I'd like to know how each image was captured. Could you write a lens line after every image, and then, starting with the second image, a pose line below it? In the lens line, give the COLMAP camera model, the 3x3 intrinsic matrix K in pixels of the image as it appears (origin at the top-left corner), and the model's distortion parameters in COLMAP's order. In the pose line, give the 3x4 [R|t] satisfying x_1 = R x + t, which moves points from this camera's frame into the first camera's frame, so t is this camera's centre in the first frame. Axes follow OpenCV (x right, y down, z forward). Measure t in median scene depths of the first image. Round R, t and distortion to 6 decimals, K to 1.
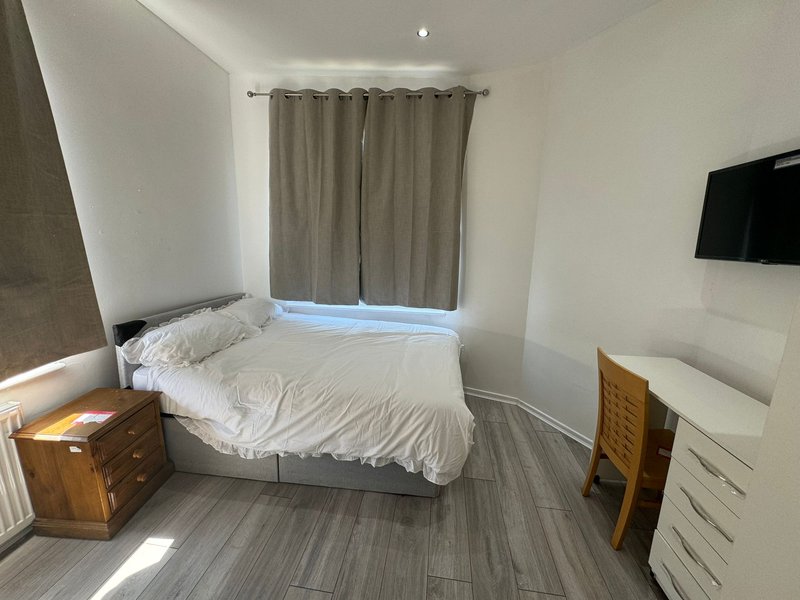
lens RADIAL K [[320.1, 0, 399.0], [0, 320.1, 298.7], [0, 0, 1]] dist [-0.003357, 0.000637]
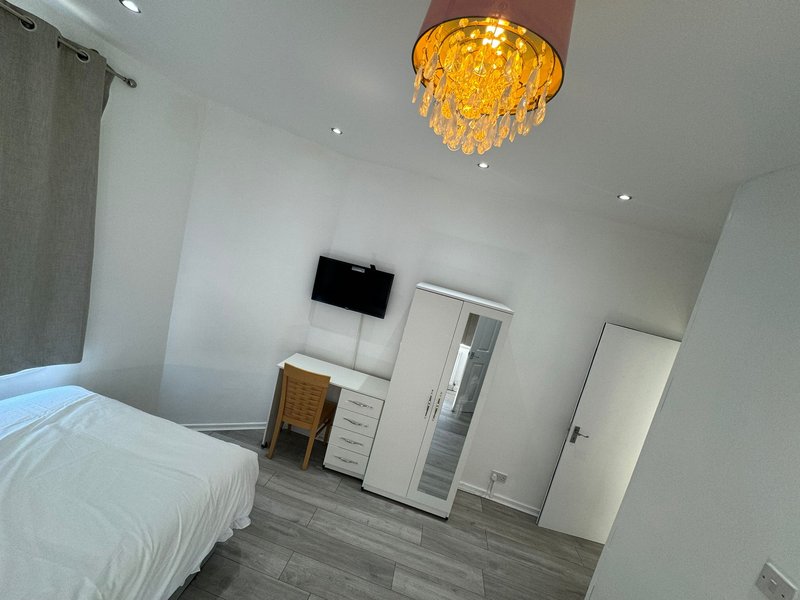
lens RADIAL K [[320.1, 0, 398.3], [0, 320.1, 303.0], [0, 0, 1]] dist [-0.003357, 0.000637]
pose [[0.029572, -0.157467, 0.987081, -0.915913], [-0.056567, 0.985667, 0.158936, -0.448400], [-0.997961, -0.060536, 0.020241, 0.490276]]
